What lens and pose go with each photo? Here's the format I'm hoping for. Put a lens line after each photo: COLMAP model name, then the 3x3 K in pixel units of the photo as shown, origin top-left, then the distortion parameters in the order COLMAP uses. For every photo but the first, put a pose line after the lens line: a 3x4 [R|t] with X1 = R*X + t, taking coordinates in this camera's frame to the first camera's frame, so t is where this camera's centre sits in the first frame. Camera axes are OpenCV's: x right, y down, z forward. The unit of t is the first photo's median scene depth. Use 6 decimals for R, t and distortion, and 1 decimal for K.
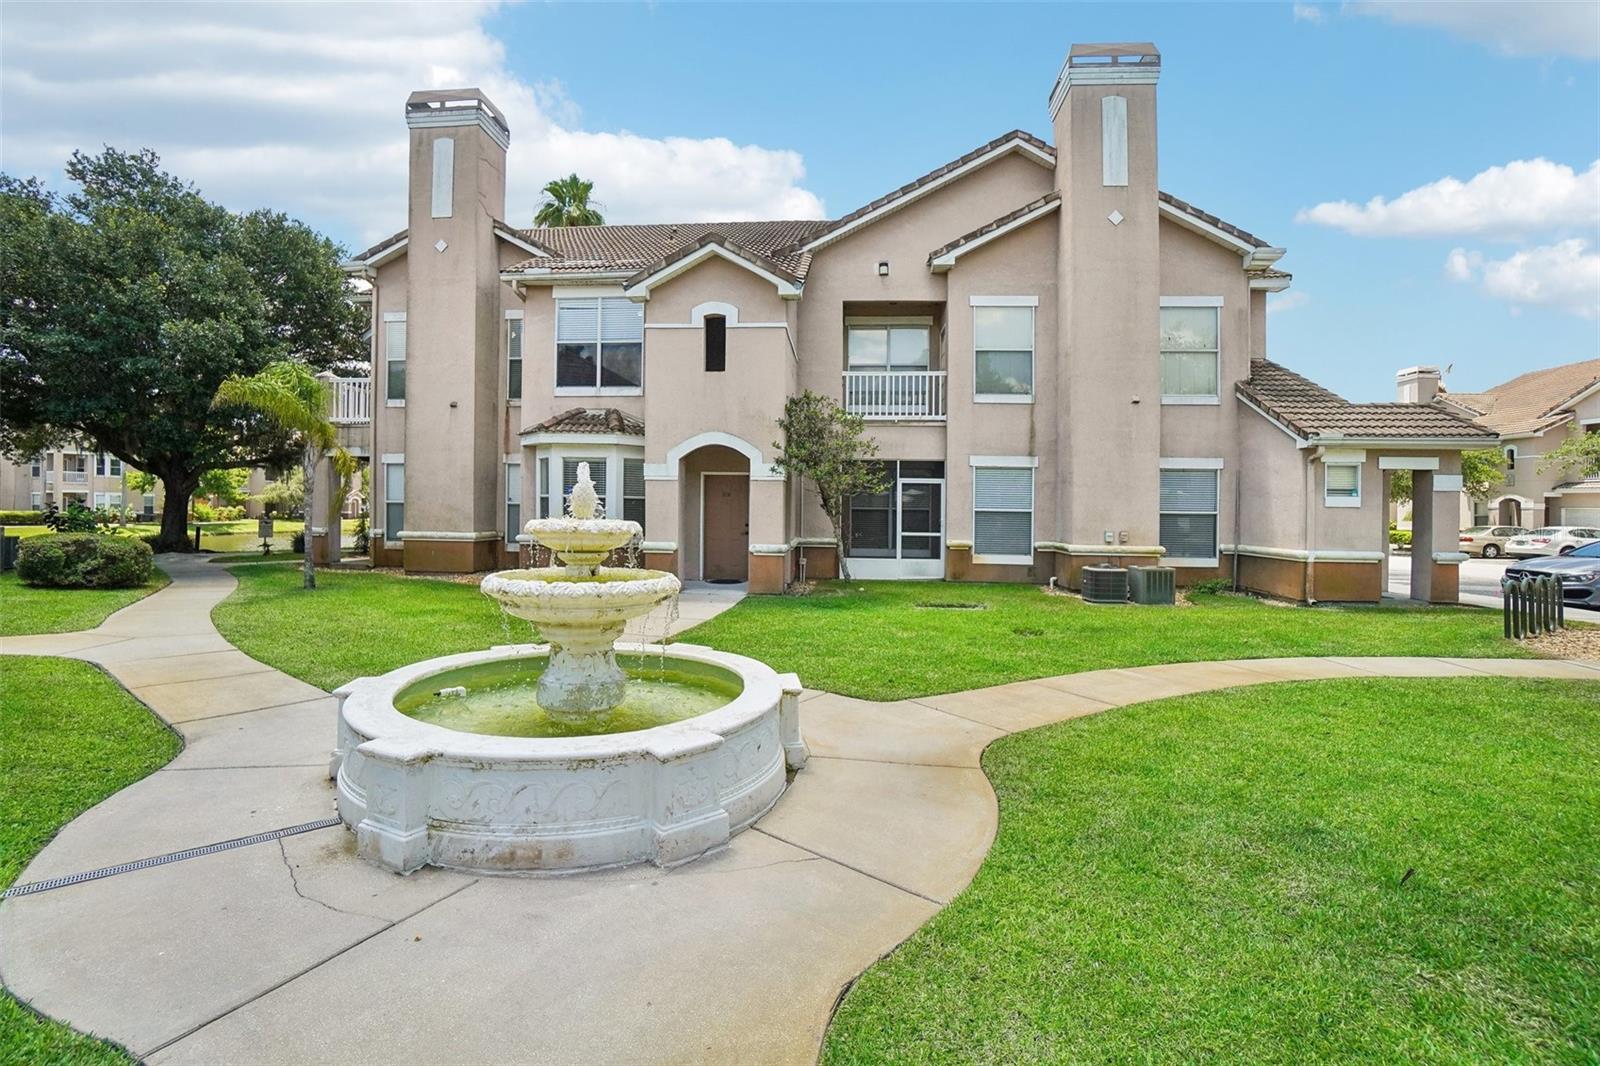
lens RADIAL K [[789.5, 0, 814.2], [0, 789.5, 514.1], [0, 0, 1]] dist [0.015808, -0.000099]
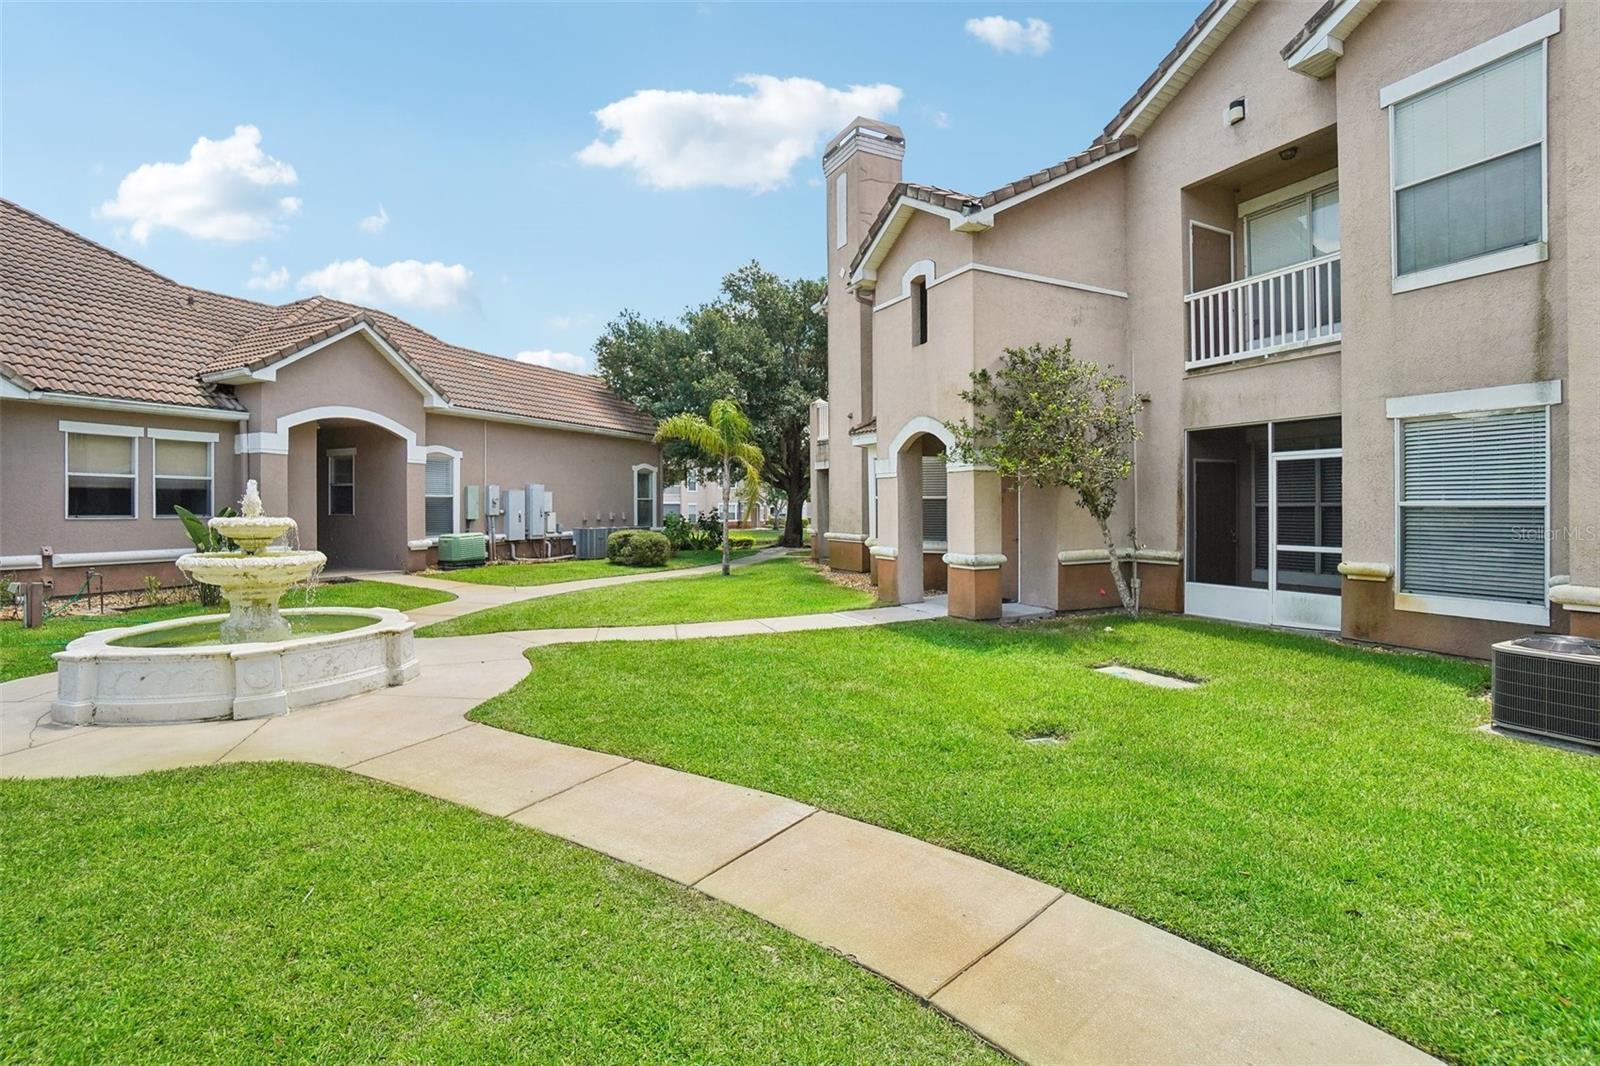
lens RADIAL K [[789.5, 0, 814.2], [0, 789.5, 514.1], [0, 0, 1]] dist [0.015808, -0.000099]
pose [[0.474499, -0.006580, -0.880231, 0.491159], [0.000713, 0.999975, -0.007090, 0.004538], [0.880256, 0.002737, 0.474492, 0.440591]]
